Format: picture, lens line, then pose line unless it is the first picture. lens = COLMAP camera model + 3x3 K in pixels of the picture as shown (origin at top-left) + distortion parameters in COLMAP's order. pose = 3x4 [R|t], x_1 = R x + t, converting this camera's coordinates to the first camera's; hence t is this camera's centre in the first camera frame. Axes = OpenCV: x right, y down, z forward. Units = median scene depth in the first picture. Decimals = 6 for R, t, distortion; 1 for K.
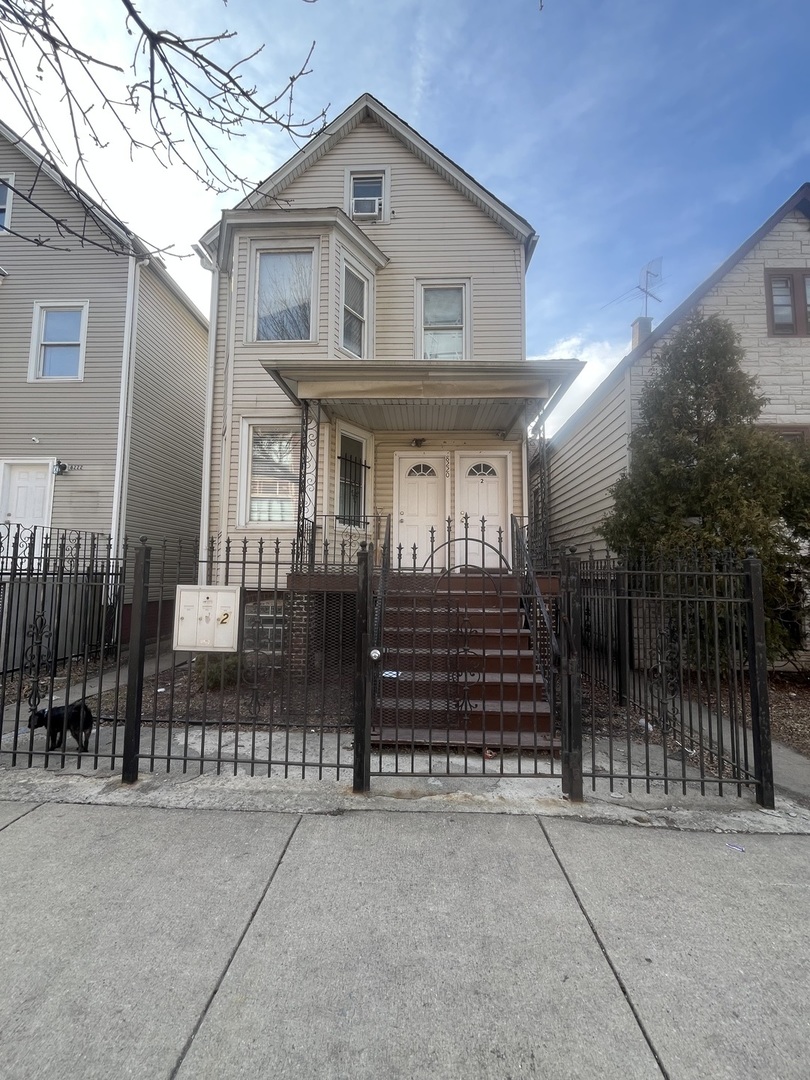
lens RADIAL K [[439.3, 0, 404.5], [0, 439.3, 541.7], [0, 0, 1]] dist [-0.006332, 0.000515]
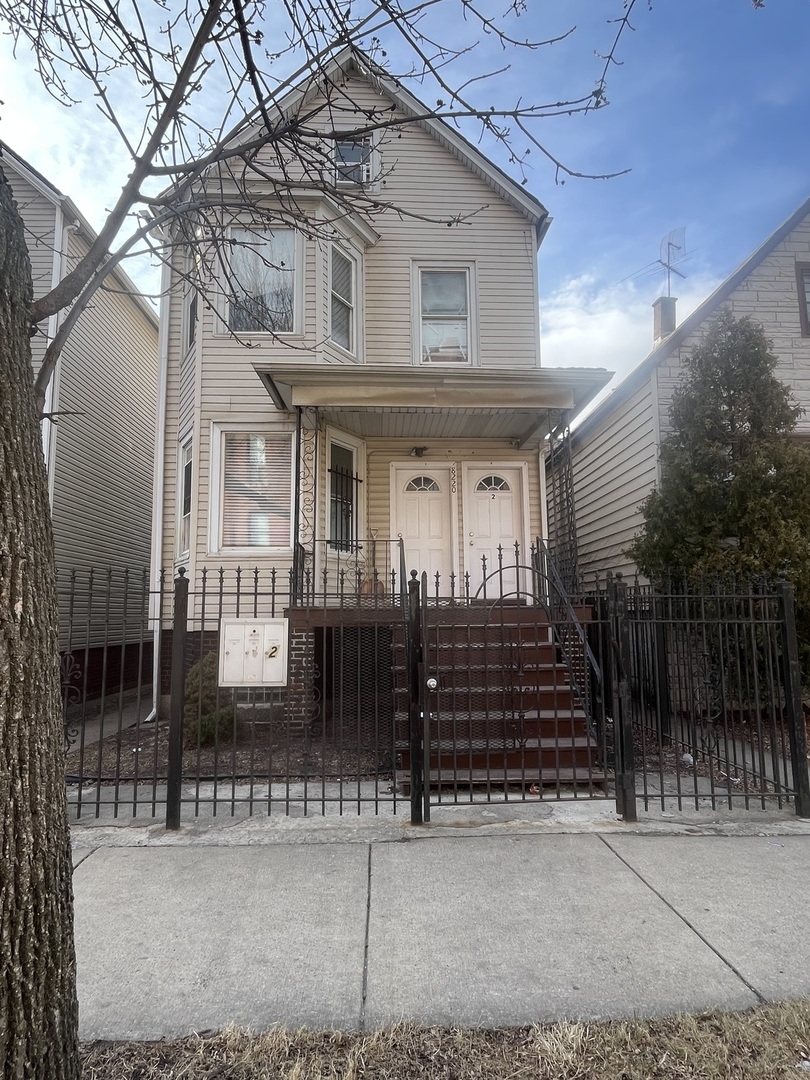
lens RADIAL K [[603.0, 0, 406.8], [0, 603.0, 543.8], [0, 0, 1]] dist [-0.003496, -0.006007]
pose [[0.996104, -0.009585, 0.087658, -0.126640], [0.013096, 0.999131, -0.039564, -0.003654], [-0.087203, 0.040558, 0.995365, -0.196003]]
